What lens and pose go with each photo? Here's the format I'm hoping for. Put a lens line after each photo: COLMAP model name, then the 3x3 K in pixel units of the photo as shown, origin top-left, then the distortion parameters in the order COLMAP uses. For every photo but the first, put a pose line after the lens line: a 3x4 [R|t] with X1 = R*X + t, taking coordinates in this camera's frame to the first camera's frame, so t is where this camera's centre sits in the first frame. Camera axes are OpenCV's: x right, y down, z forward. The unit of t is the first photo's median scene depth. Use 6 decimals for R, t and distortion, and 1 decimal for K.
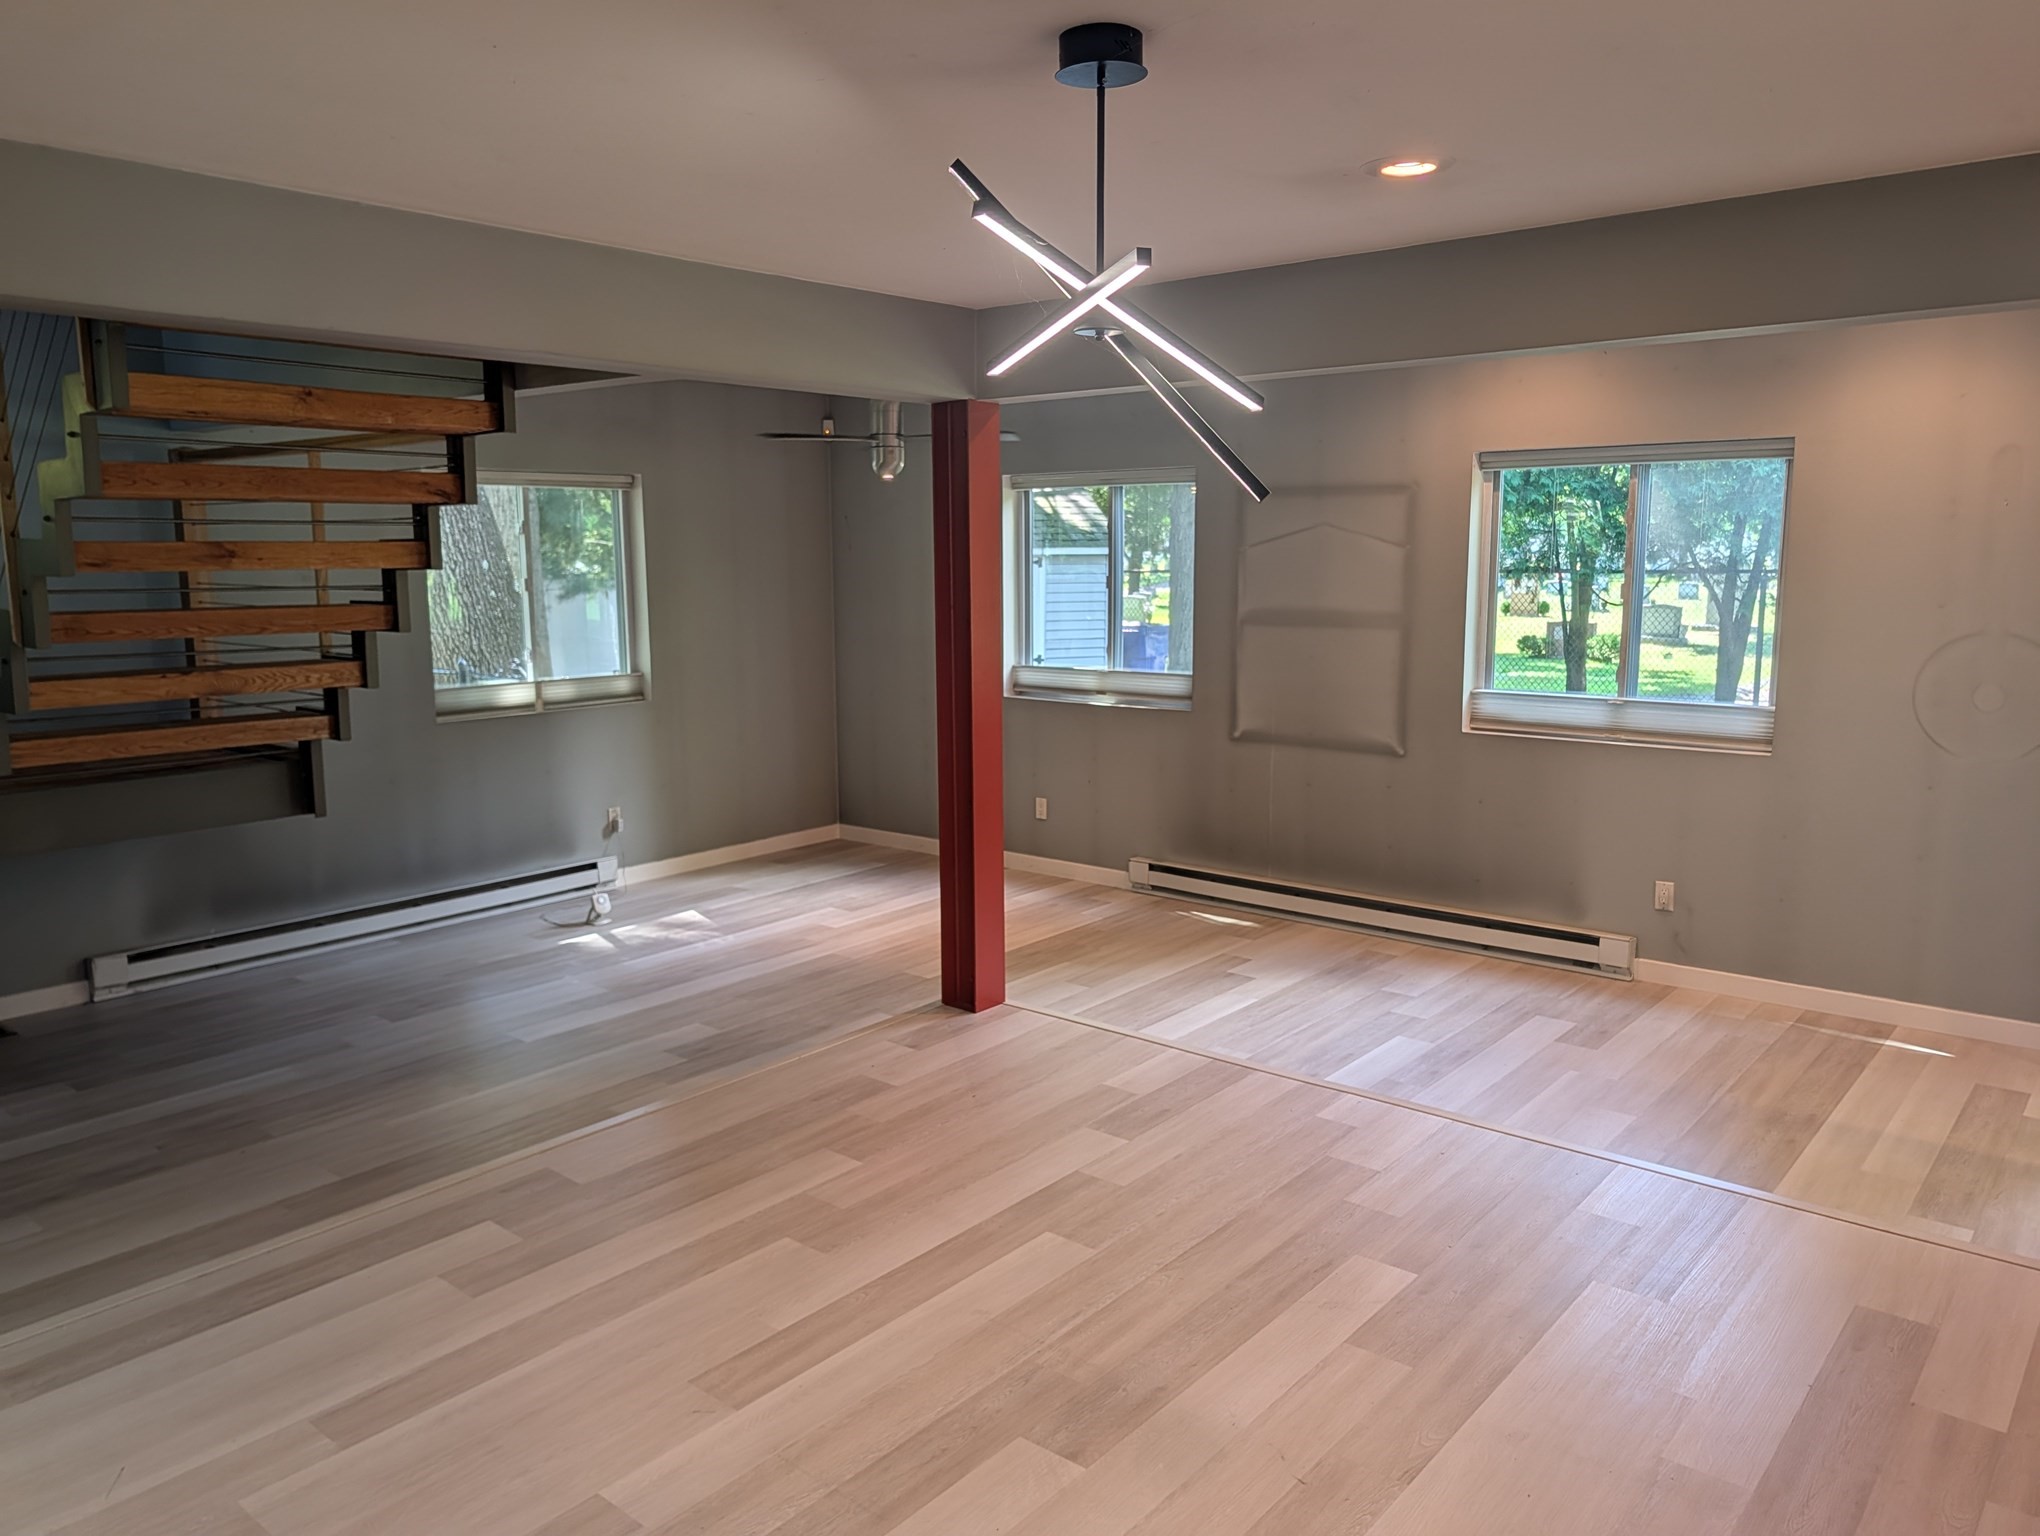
lens RADIAL K [[1476.6, 0, 1020.0], [0, 1476.6, 768.0], [0, 0, 1]] dist [0.081989, -0.147224]
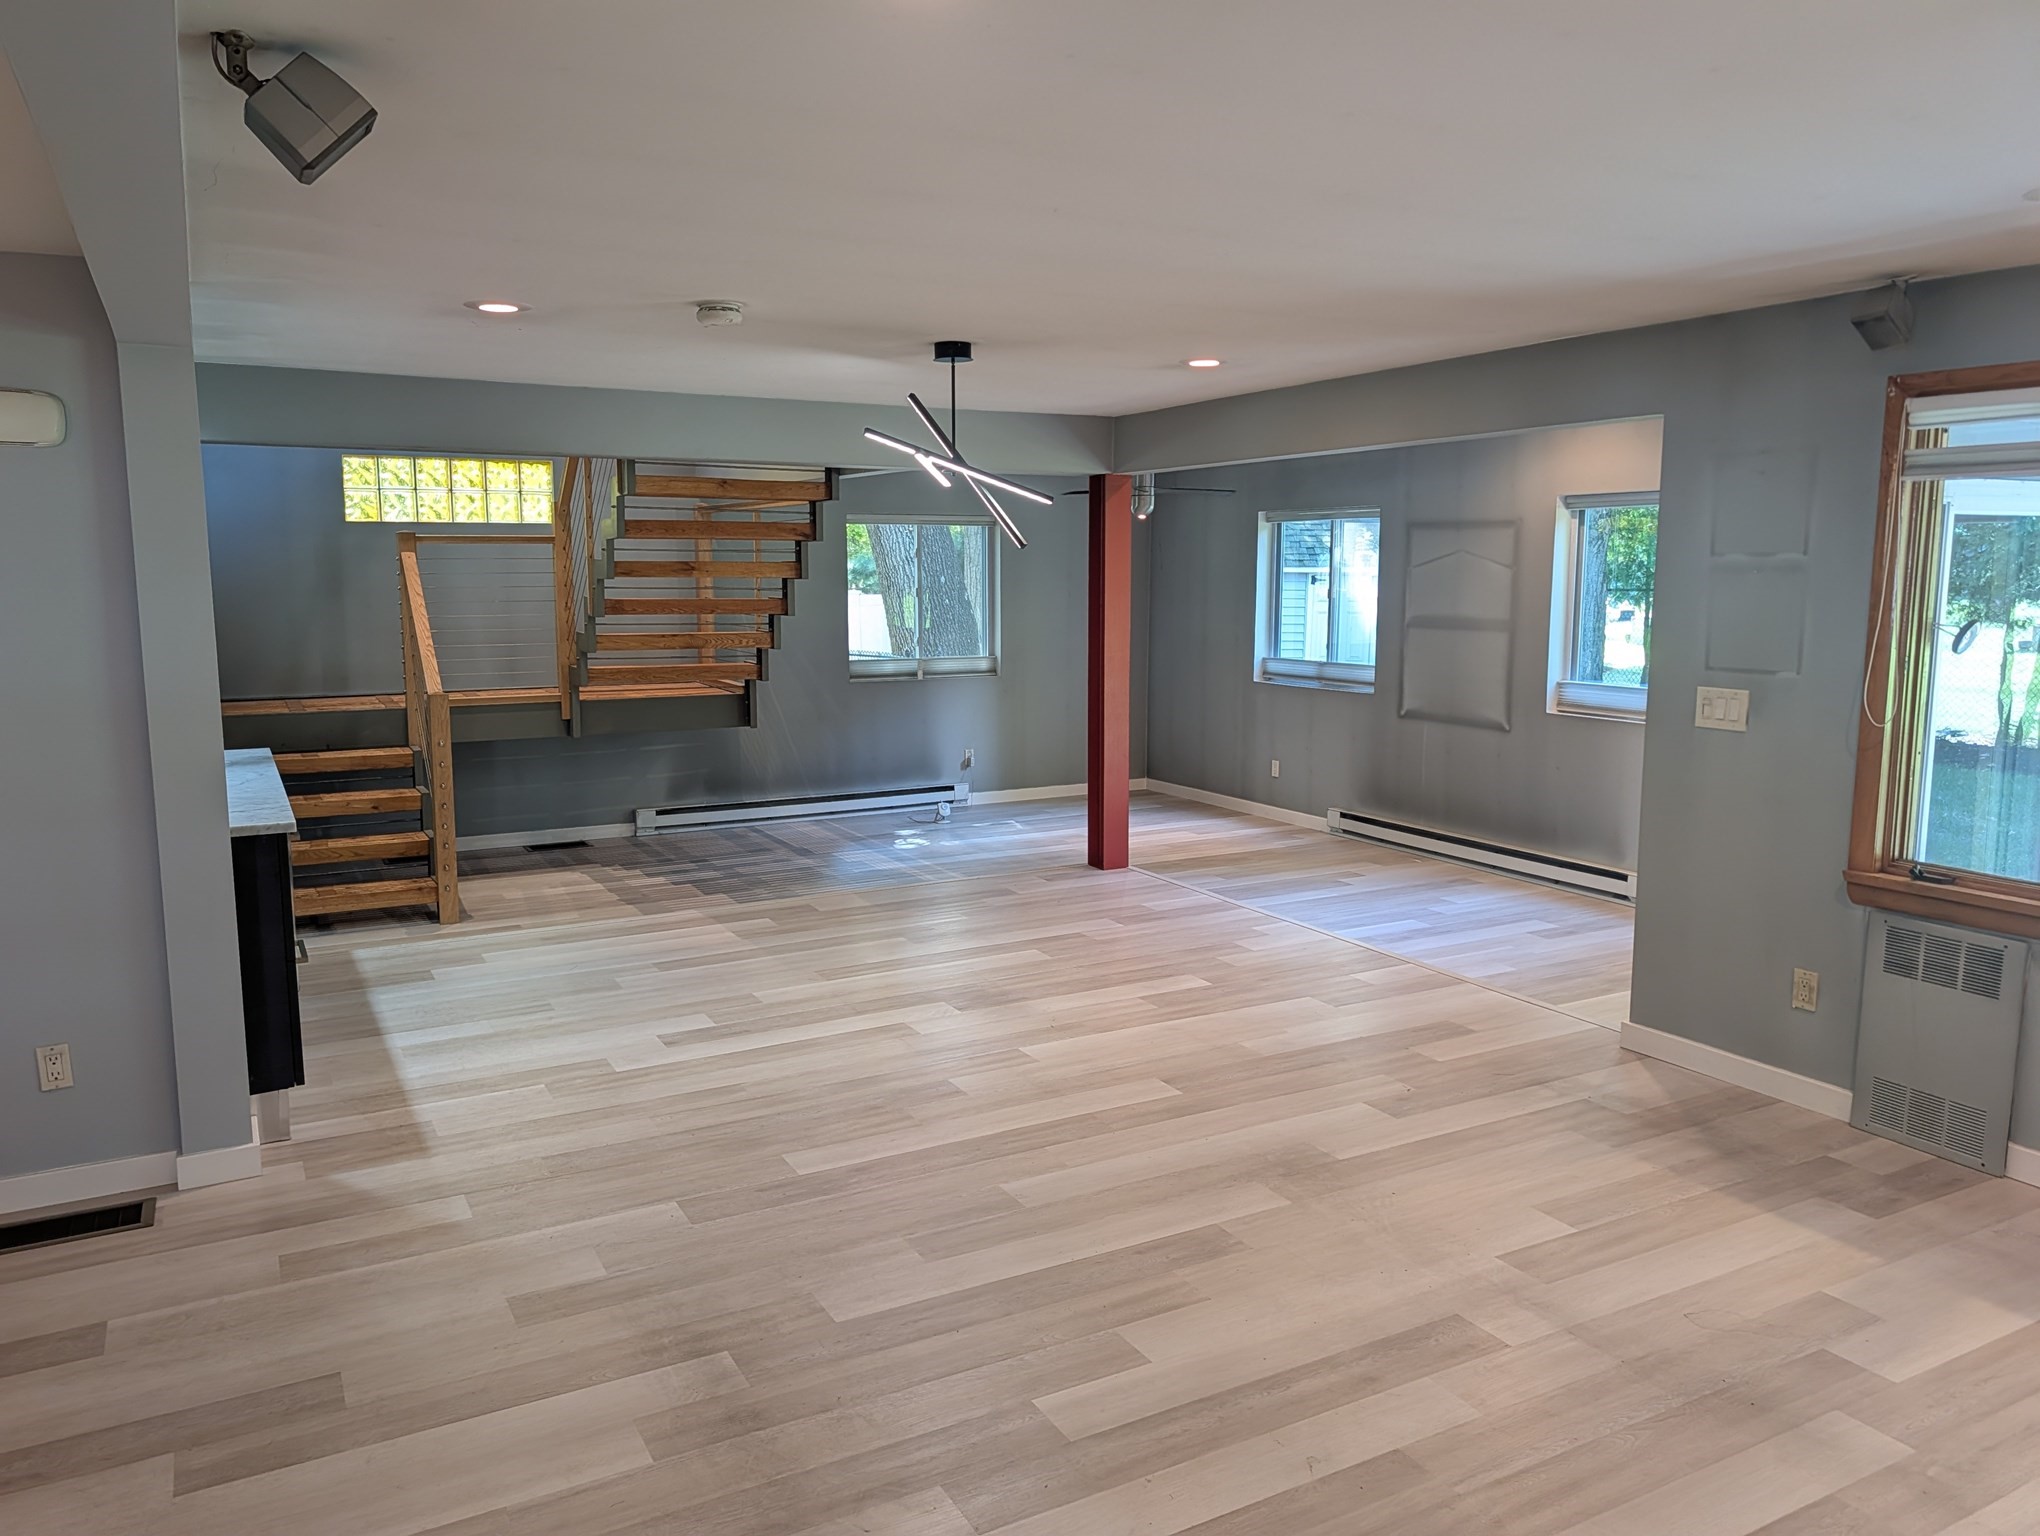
lens RADIAL K [[1476.6, 0, 1020.0], [0, 1476.6, 768.0], [0, 0, 1]] dist [0.081989, -0.147224]
pose [[0.931026, 0.054943, -0.360793, 0.335464], [-0.059409, 0.998233, -0.001290, 0.051325], [0.360085, 0.022635, 0.932645, -0.355984]]
